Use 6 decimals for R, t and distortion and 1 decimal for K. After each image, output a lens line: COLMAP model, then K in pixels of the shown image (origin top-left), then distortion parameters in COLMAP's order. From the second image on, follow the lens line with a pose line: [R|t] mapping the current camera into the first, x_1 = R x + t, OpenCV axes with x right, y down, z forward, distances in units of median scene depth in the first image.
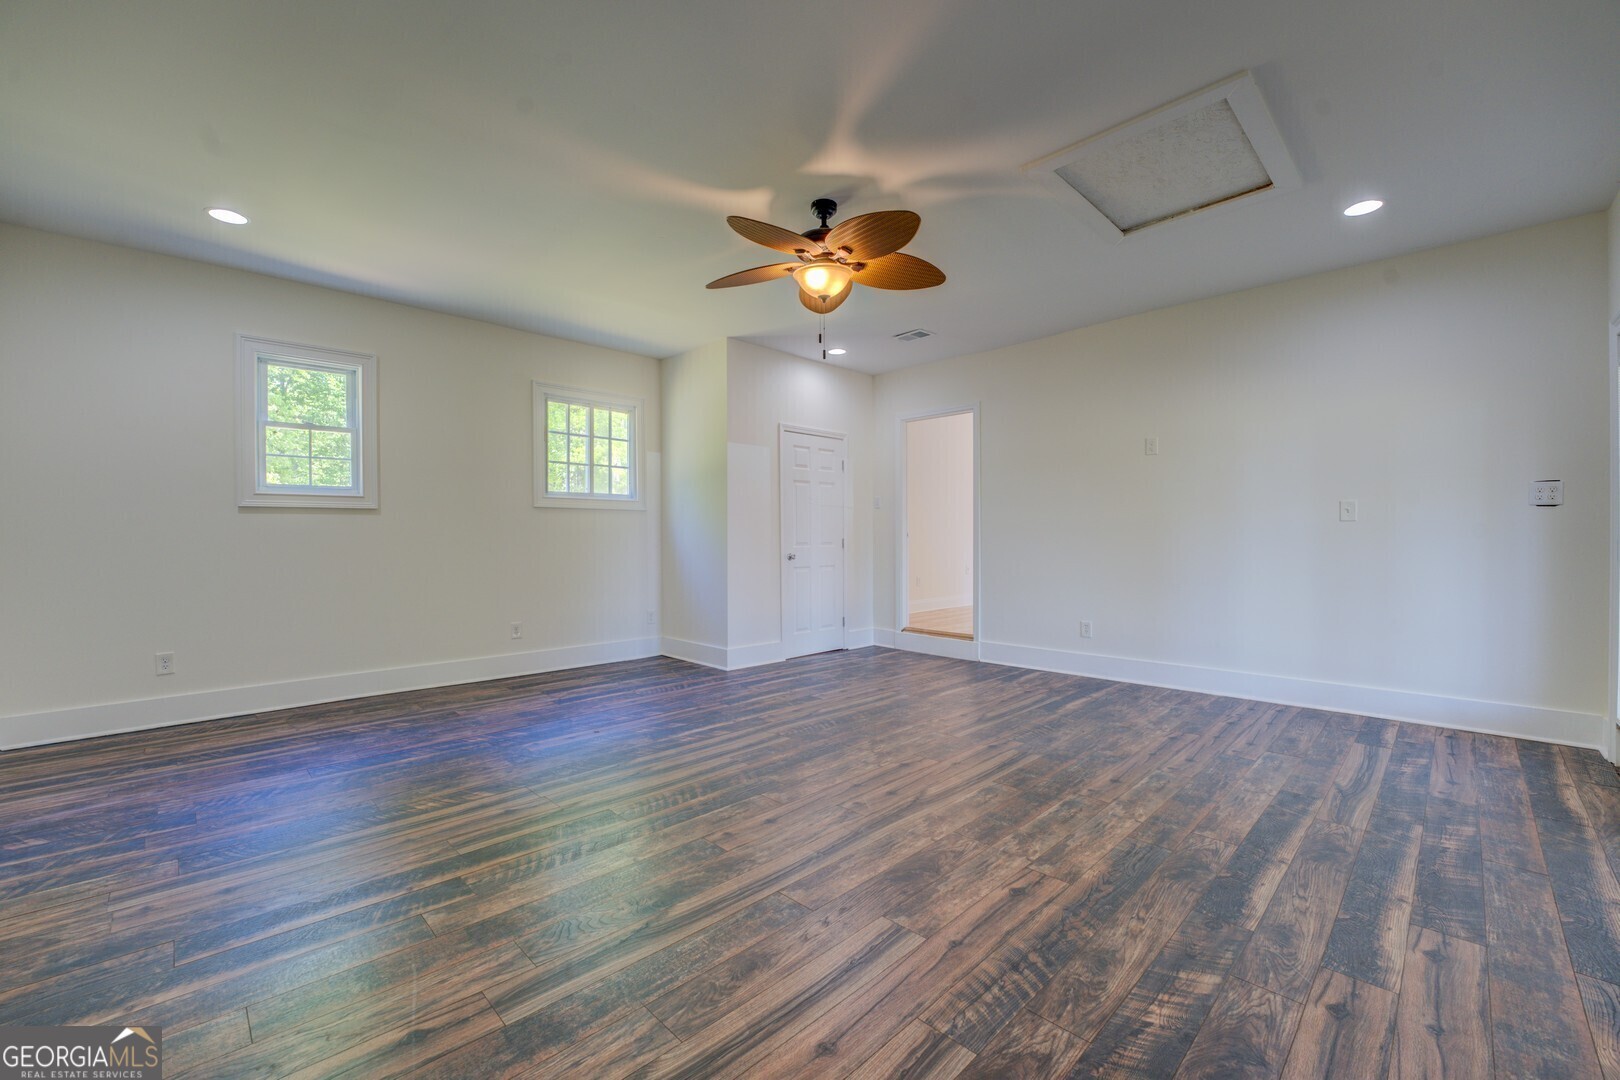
lens RADIAL K [[646.3, 0, 810.1], [0, 646.3, 533.0], [0, 0, 1]] dist [-0.001894, -0.000373]
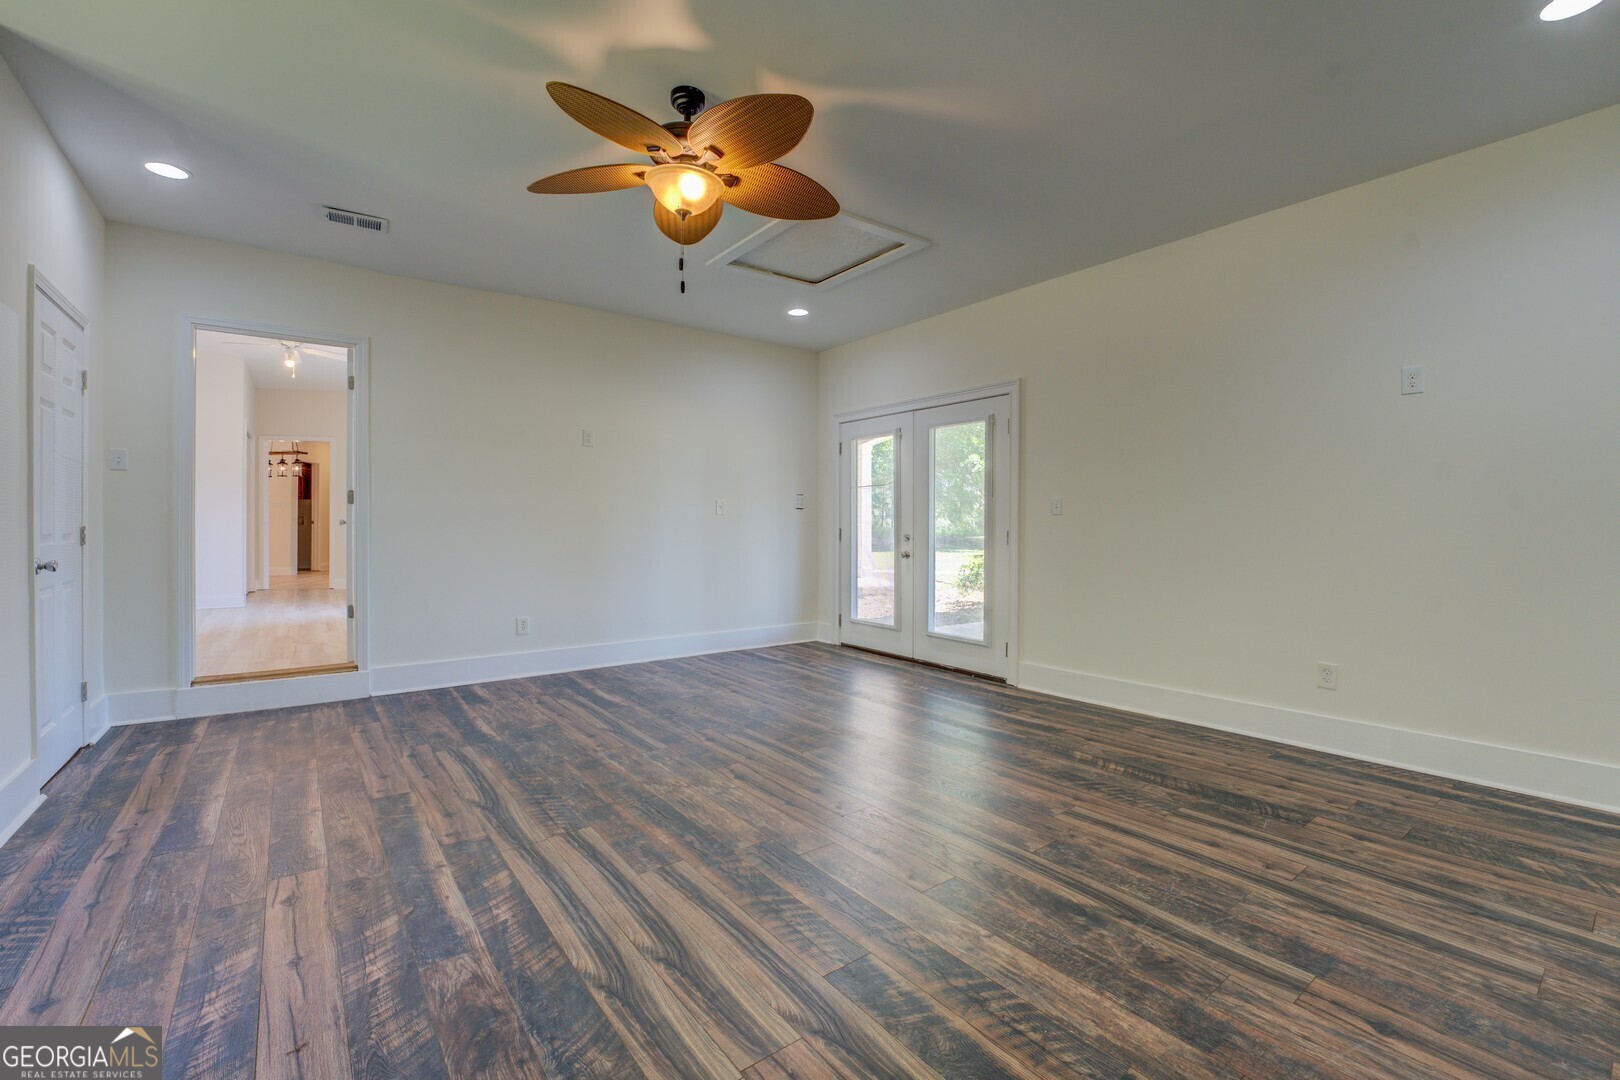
lens RADIAL K [[680.8, 0, 810.0], [0, 680.8, 540.0], [0, 0, 1]] dist [0.001039, 0.000446]
pose [[0.118926, -0.007774, 0.992873, -0.912715], [-0.023663, 0.999663, 0.010662, 0.014857], [-0.992621, -0.024763, 0.118702, 0.920354]]
